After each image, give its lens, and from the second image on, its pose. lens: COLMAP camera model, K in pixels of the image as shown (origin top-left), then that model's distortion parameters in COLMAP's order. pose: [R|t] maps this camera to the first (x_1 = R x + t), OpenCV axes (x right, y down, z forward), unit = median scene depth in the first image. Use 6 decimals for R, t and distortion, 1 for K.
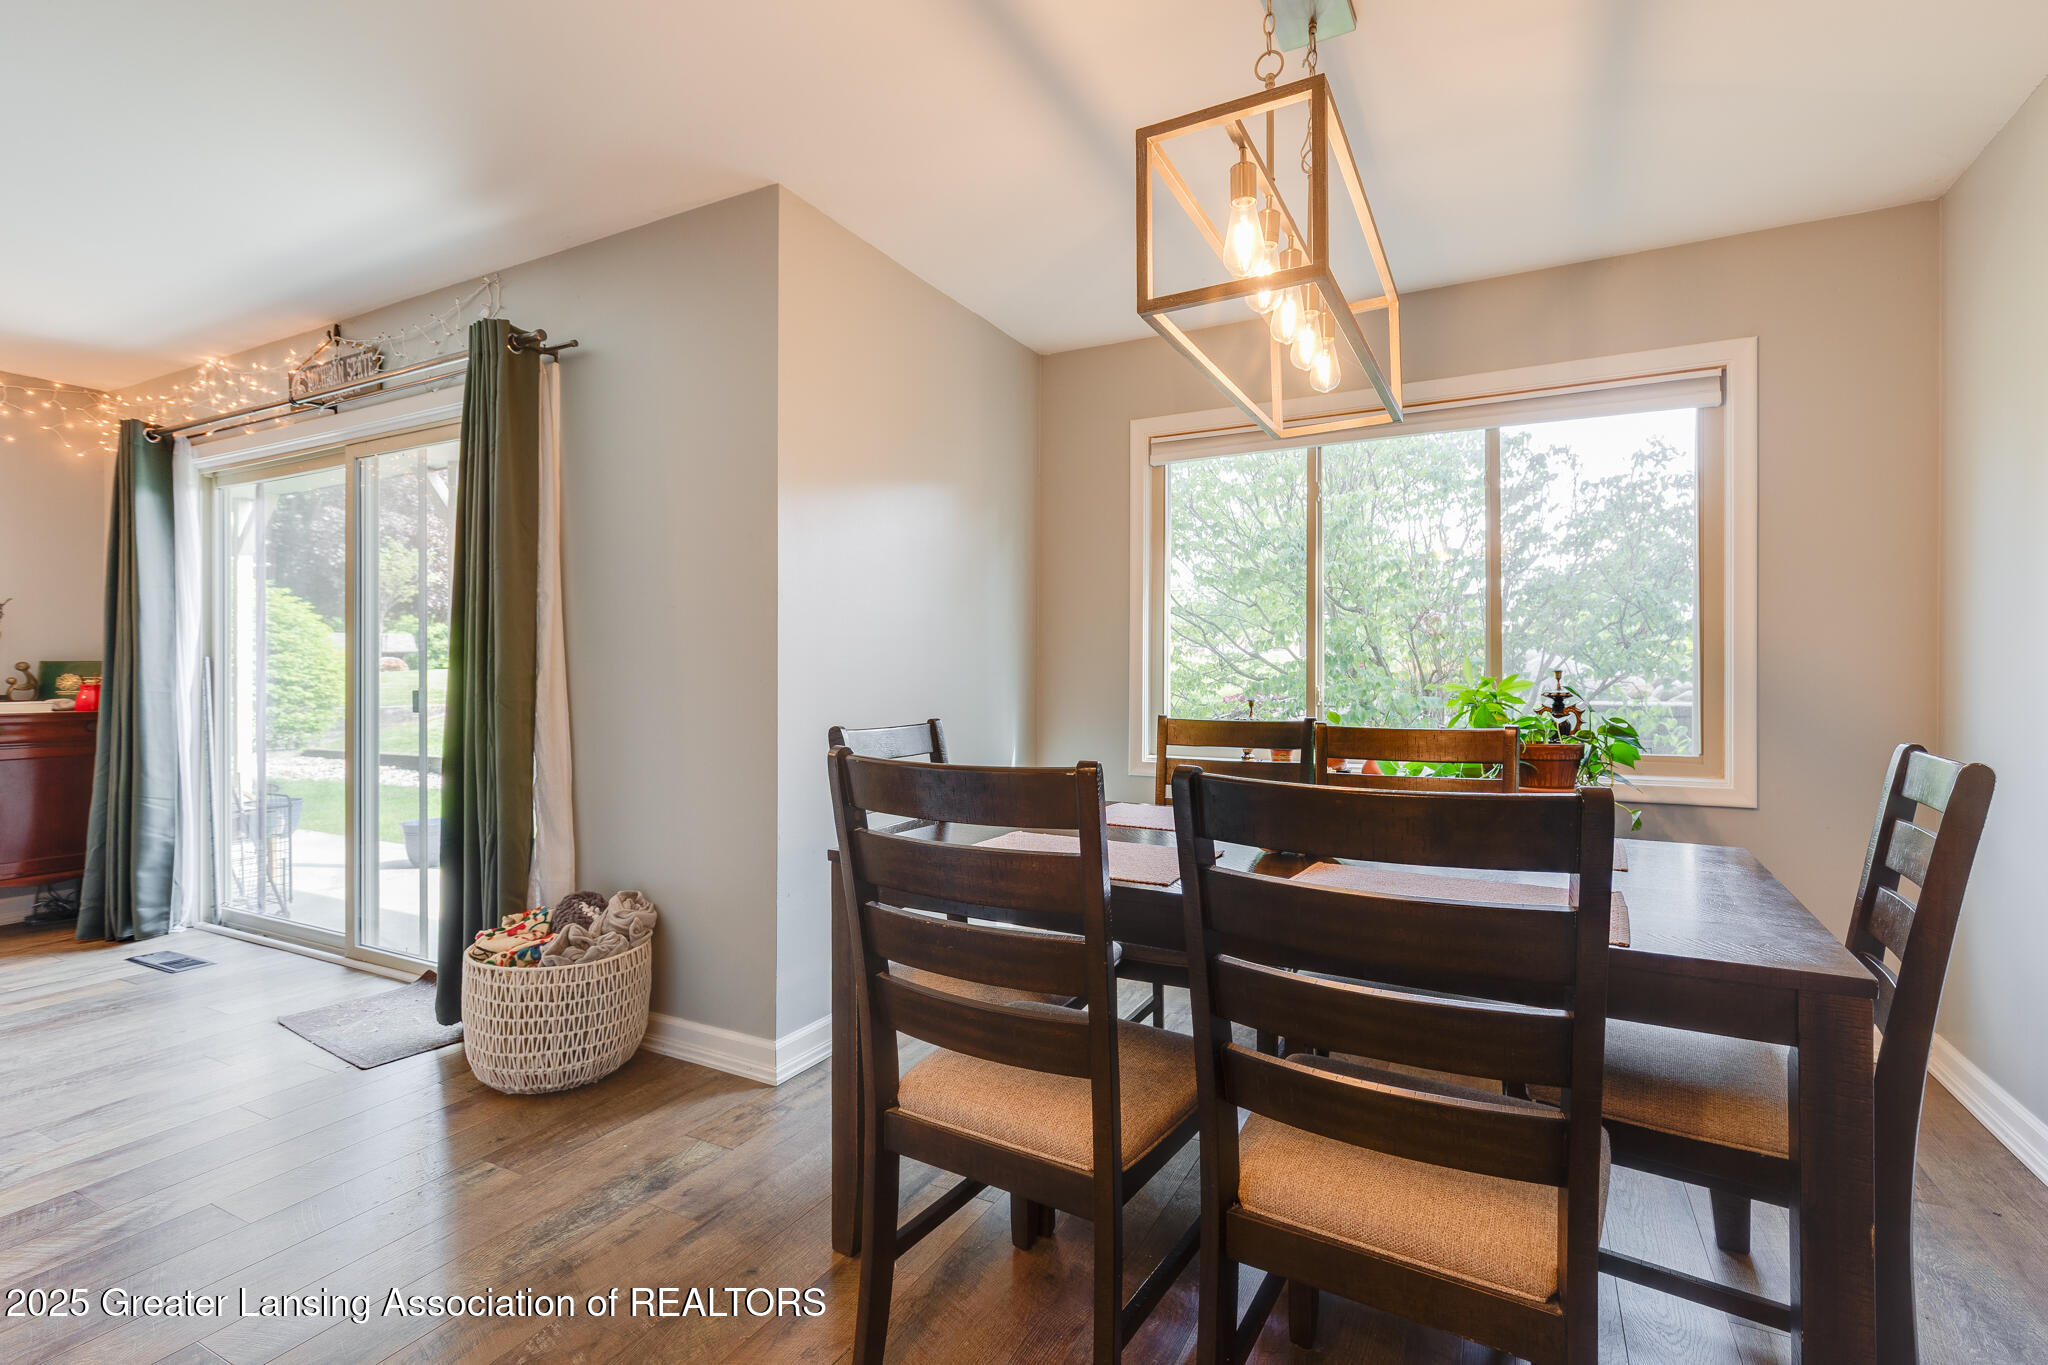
lens RADIAL K [[915.0, 0, 1035.1], [0, 915.0, 677.8], [0, 0, 1]] dist [-0.001401, -0.001566]
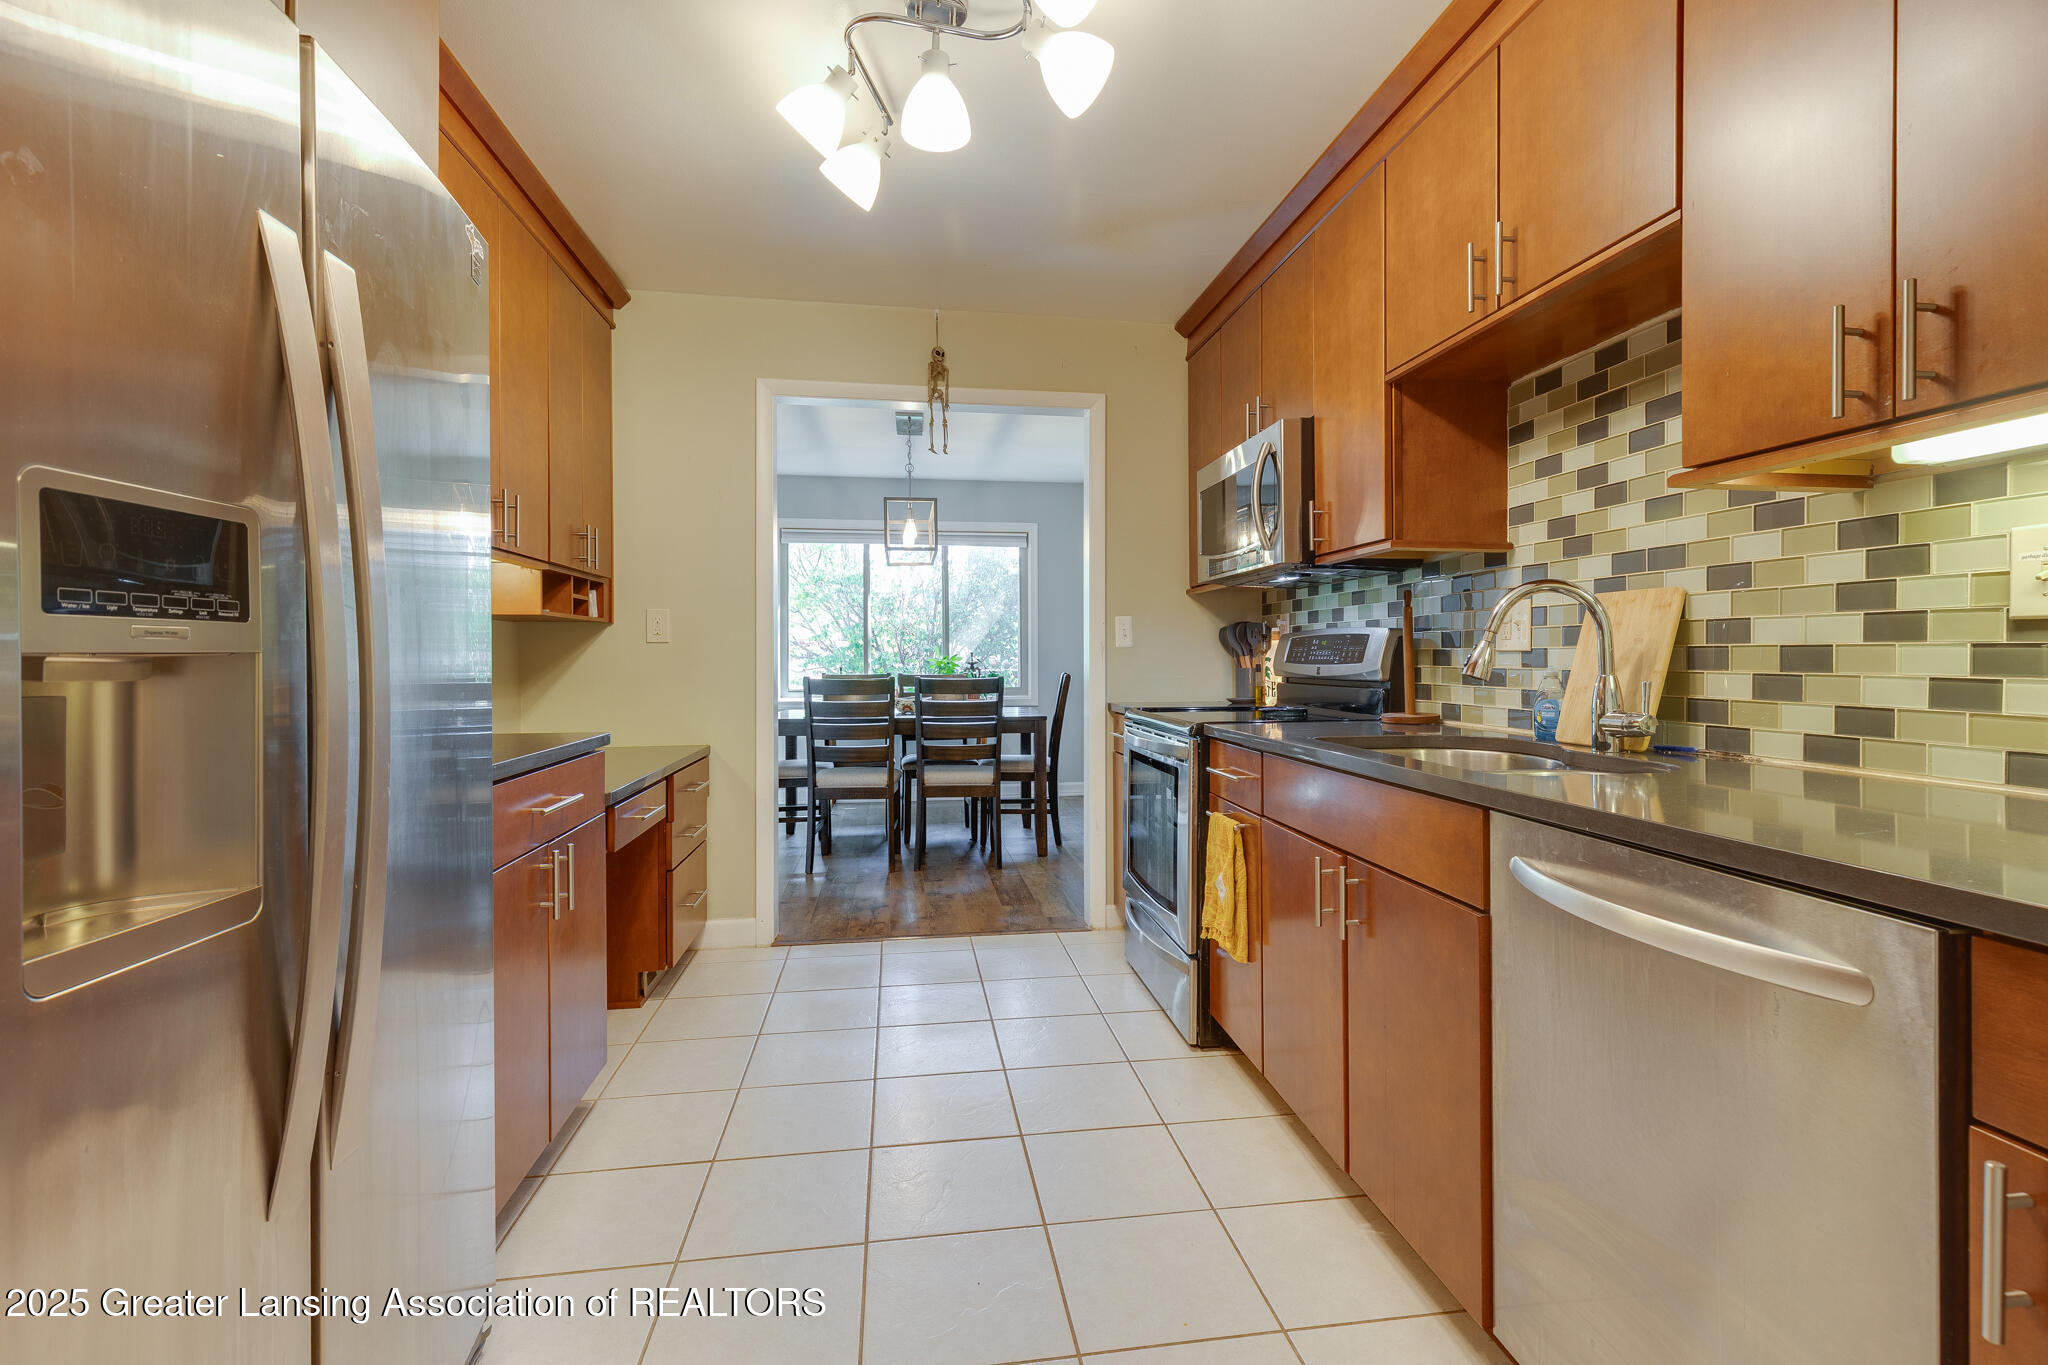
lens RADIAL K [[915.0, 0, 1028.3], [0, 915.0, 670.4], [0, 0, 1]] dist [-0.001401, -0.001566]
pose [[0.808574, -0.010596, 0.588299, -0.675895], [0.000308, 0.999845, 0.017586, -0.003458], [-0.588395, -0.014038, 0.808452, -0.965117]]
